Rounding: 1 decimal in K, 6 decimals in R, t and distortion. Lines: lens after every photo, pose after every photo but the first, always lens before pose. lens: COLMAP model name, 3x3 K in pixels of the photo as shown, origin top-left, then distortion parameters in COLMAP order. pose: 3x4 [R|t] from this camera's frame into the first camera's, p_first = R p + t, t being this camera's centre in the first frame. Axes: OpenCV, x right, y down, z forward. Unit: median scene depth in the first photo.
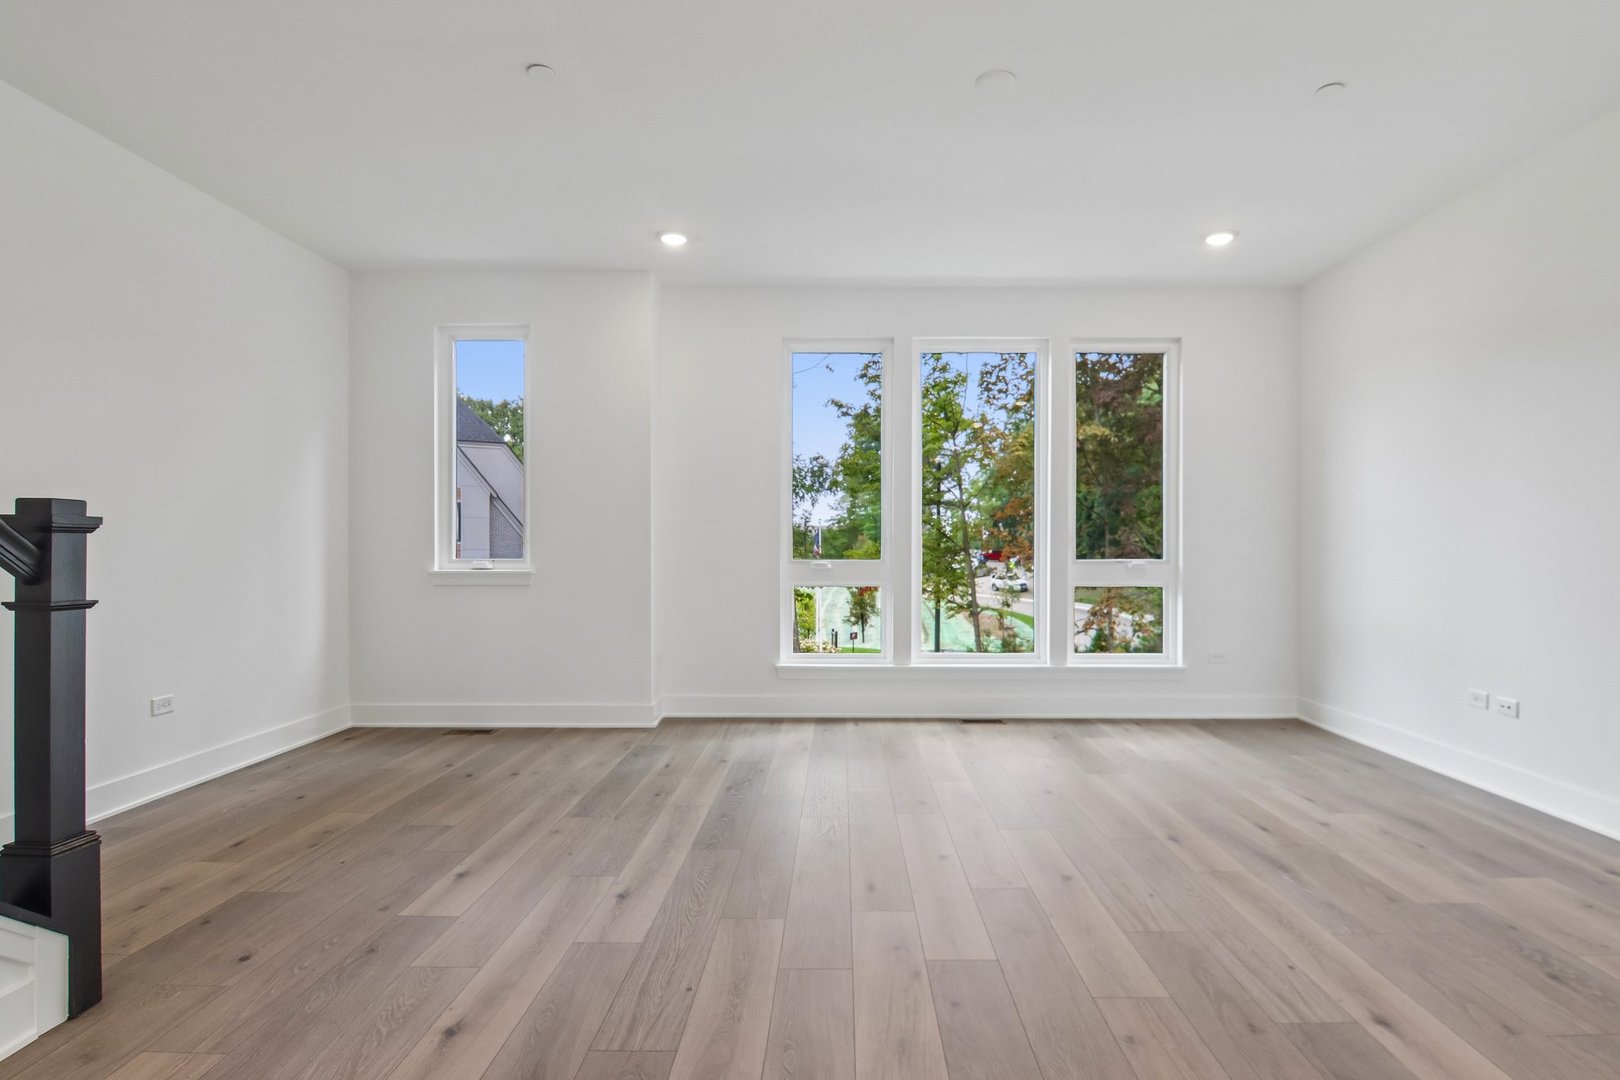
lens RADIAL K [[834.8, 0, 841.7], [0, 834.8, 544.9], [0, 0, 1]] dist [-0.001988, -0.010811]
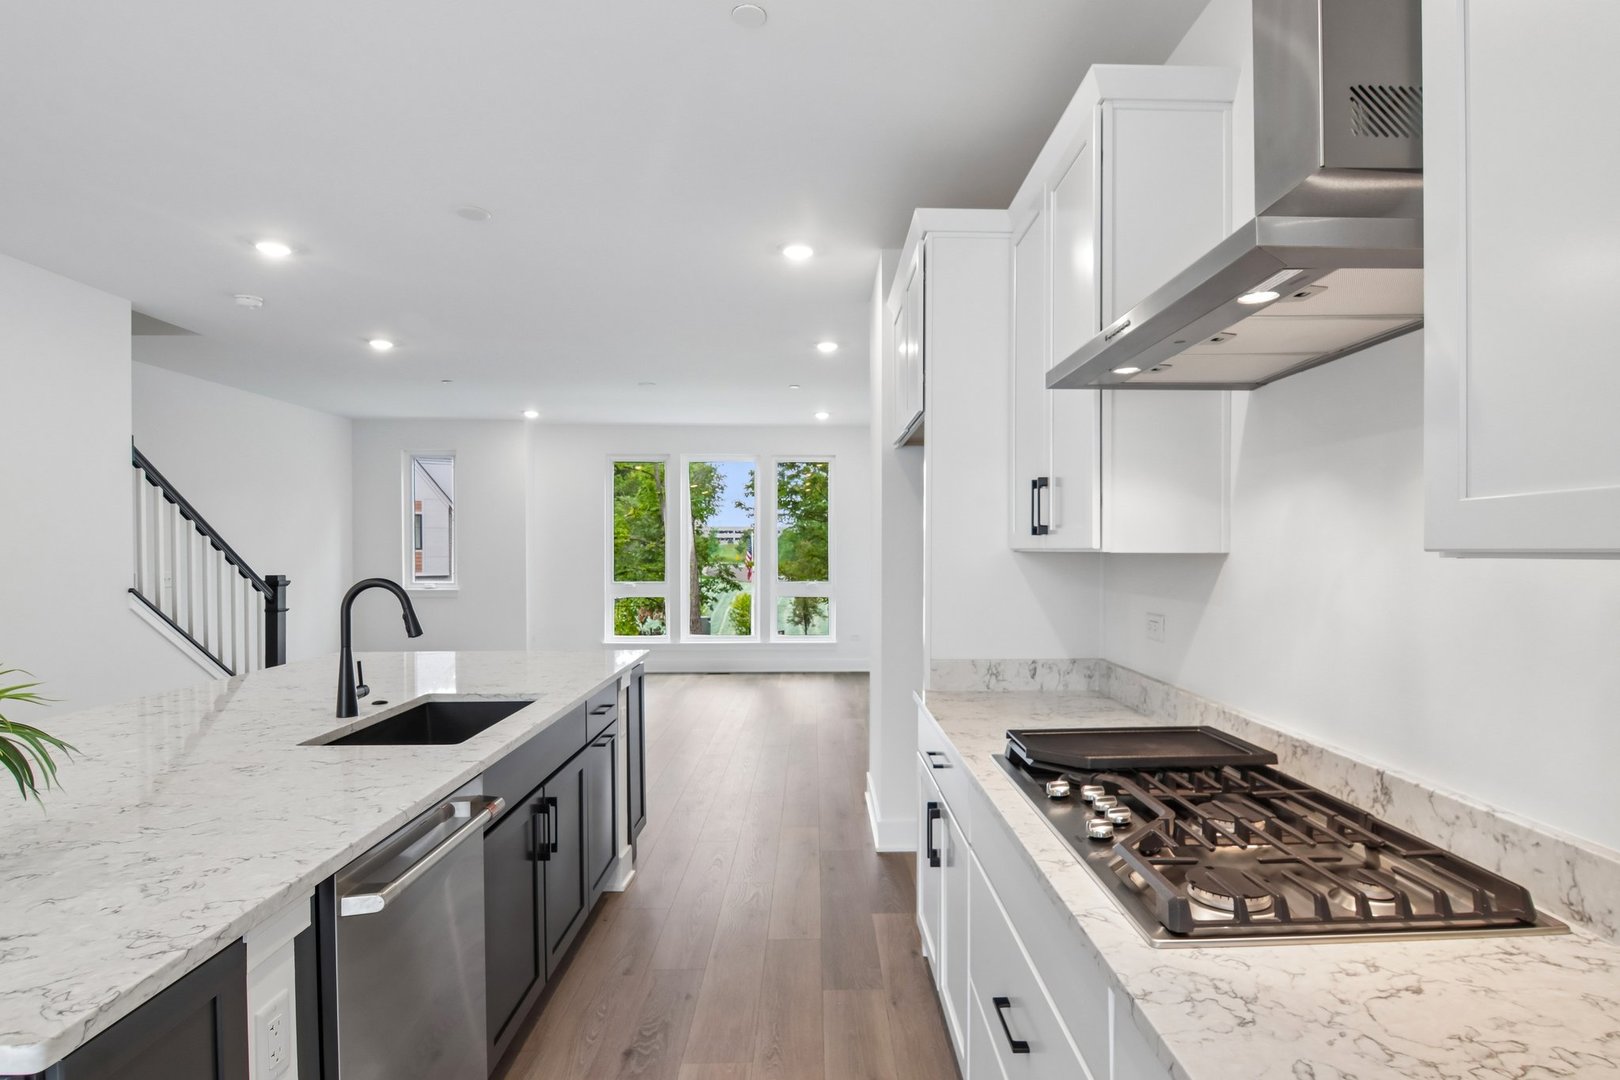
lens RADIAL K [[834.8, 0, 846.3], [0, 834.8, 559.4], [0, 0, 1]] dist [-0.001988, -0.010811]
pose [[0.999001, 0.000174, 0.044677, 0.373089], [-0.000918, 0.999861, 0.016632, -0.061960], [-0.044668, -0.016656, 0.998863, -0.801623]]
